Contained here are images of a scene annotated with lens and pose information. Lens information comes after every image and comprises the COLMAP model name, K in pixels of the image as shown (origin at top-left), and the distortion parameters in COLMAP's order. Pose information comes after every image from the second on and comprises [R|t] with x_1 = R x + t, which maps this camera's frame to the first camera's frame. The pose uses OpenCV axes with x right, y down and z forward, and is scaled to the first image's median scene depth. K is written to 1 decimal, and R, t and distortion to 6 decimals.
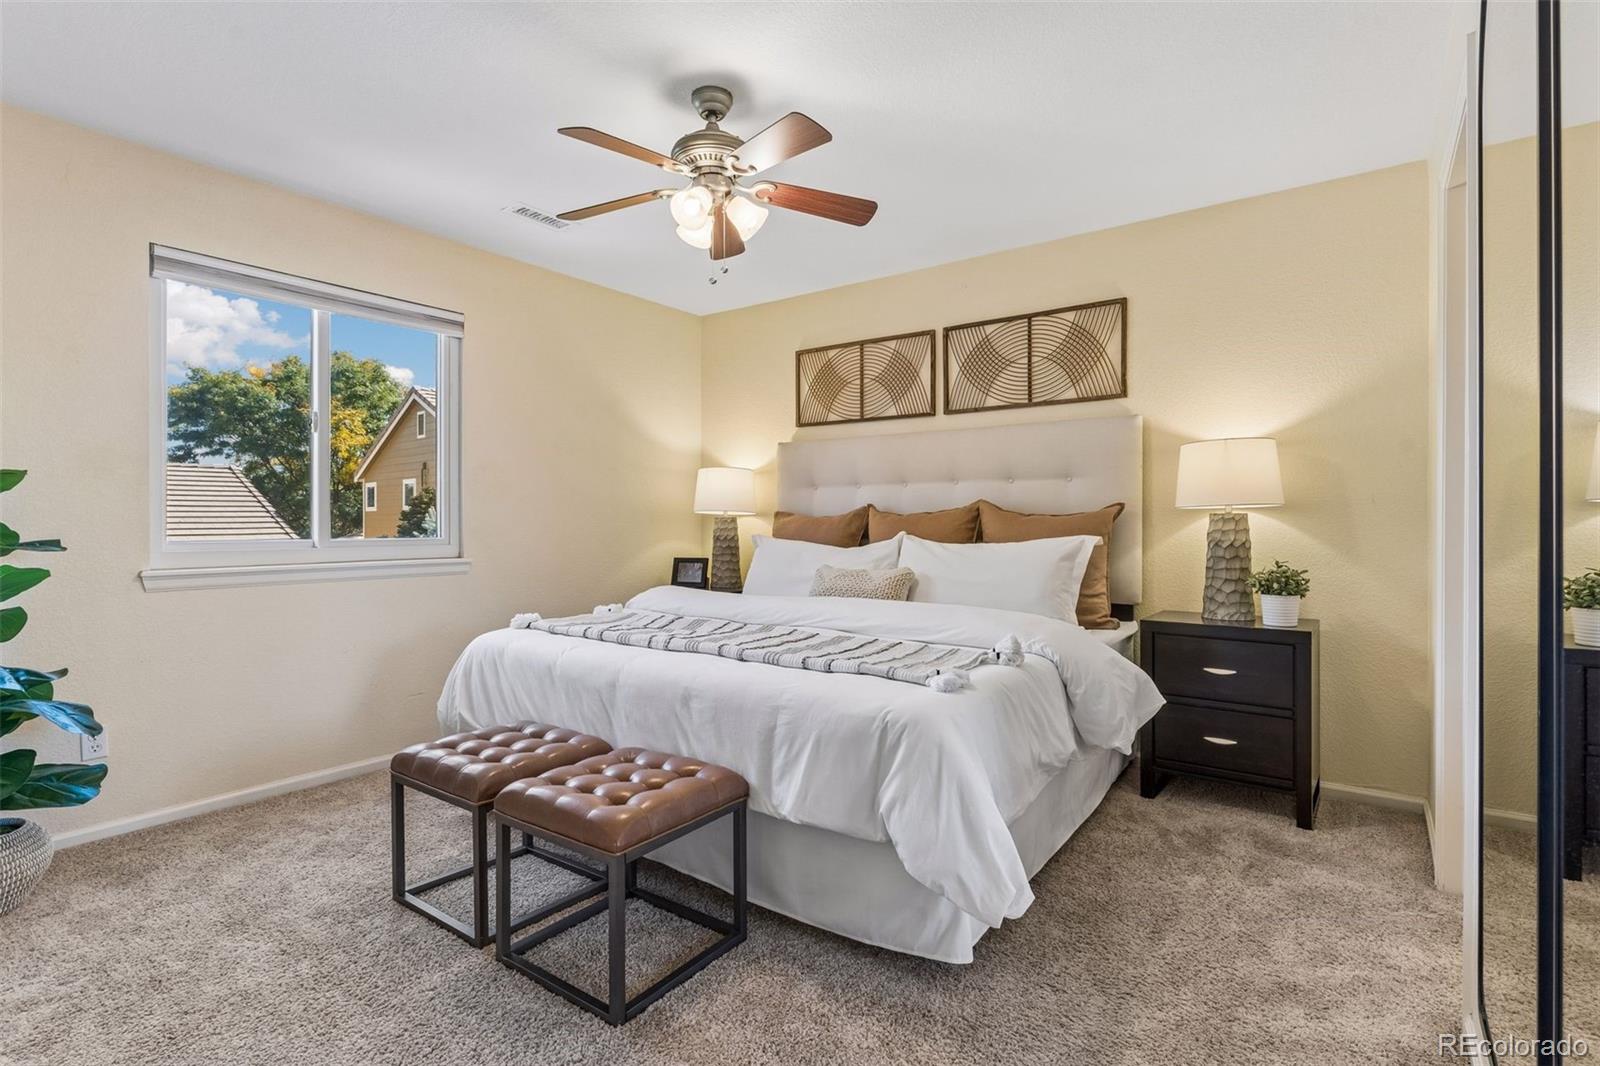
lens RADIAL K [[783.7, 0, 795.8], [0, 783.7, 526.6], [0, 0, 1]] dist [0.001846, 0.000138]
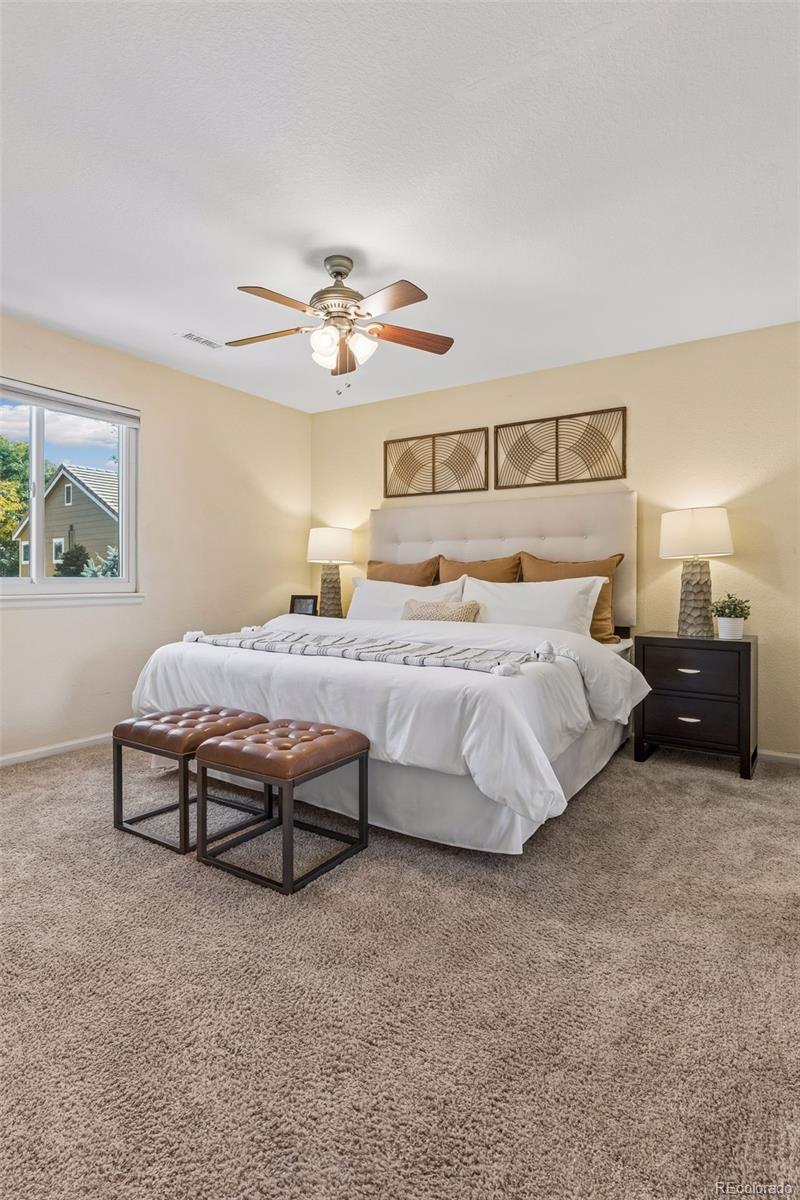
lens RADIAL K [[627.4, 0, 392.8], [0, 627.4, 580.5], [0, 0, 1]] dist [-0.002183, -0.000618]
pose [[0.999045, 0.004021, 0.043507, -0.045705], [-0.004084, 0.999991, 0.001351, 0.019448], [-0.043501, -0.001527, 0.999052, -0.110114]]
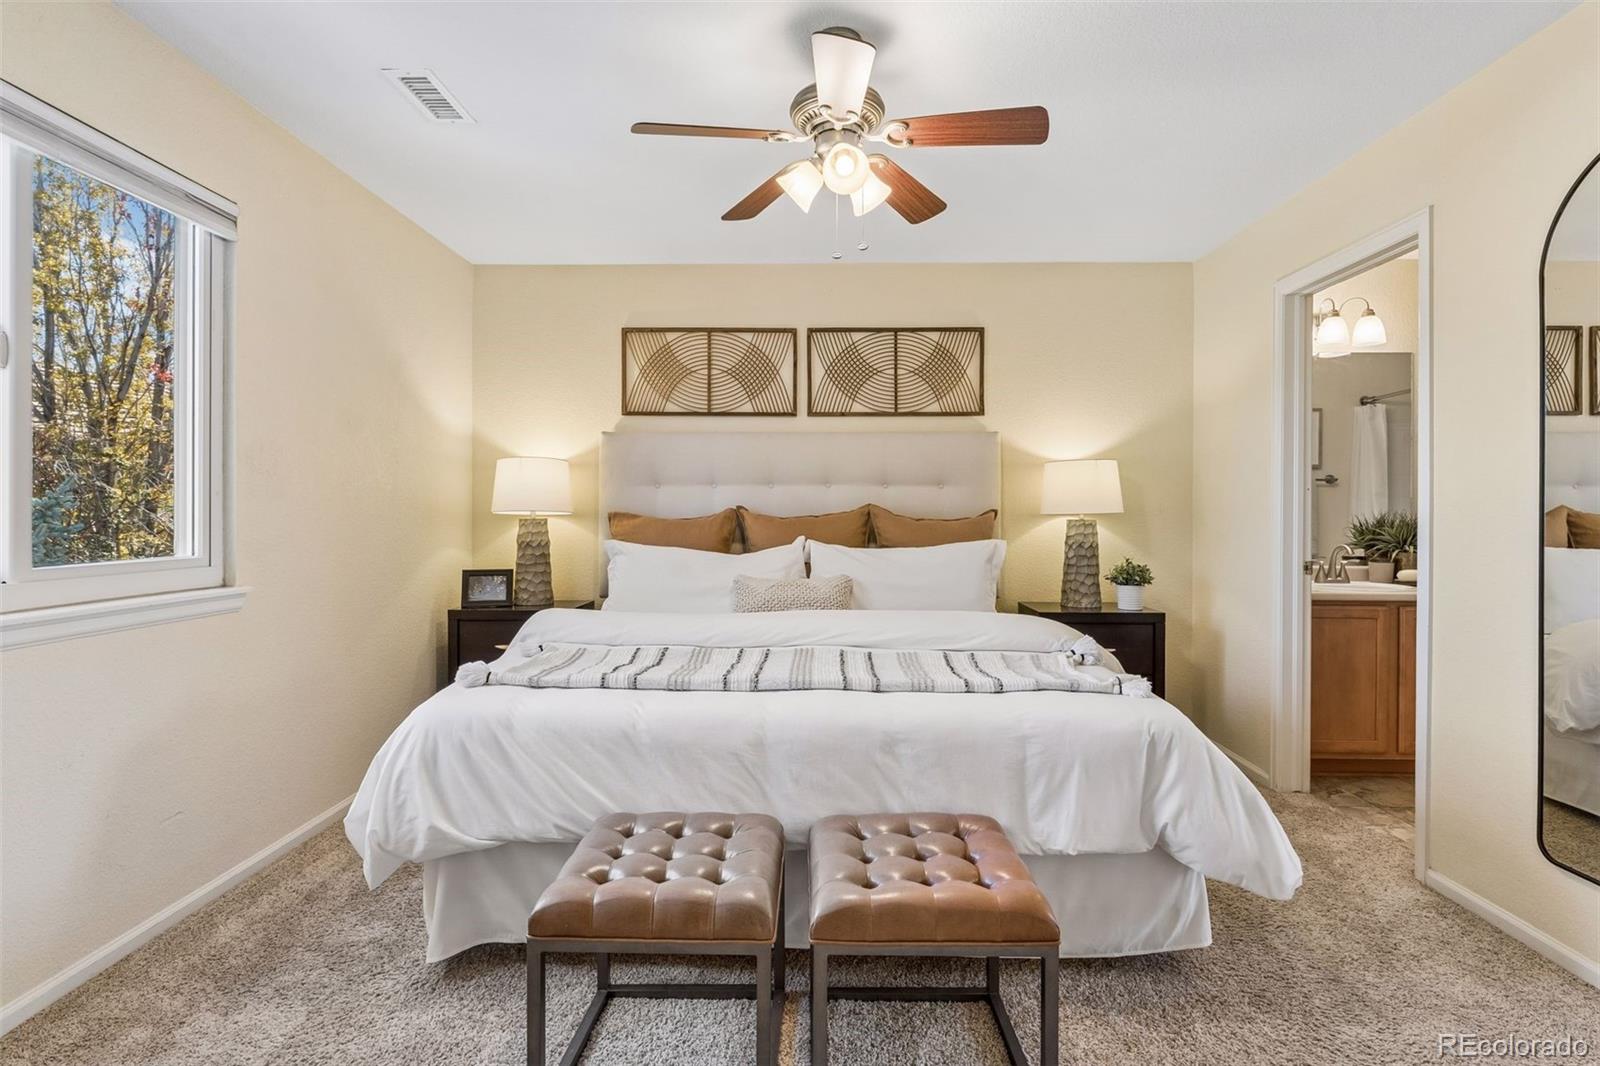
lens RADIAL K [[790.1, 0, 804.4], [0, 790.1, 514.2], [0, 0, 1]] dist [0.000684, 0.000392]
pose [[0.813752, 0.002626, 0.581206, -0.517167], [-0.000832, 0.999994, -0.003352, -0.020956], [-0.581211, 0.002244, 0.813750, 0.254154]]
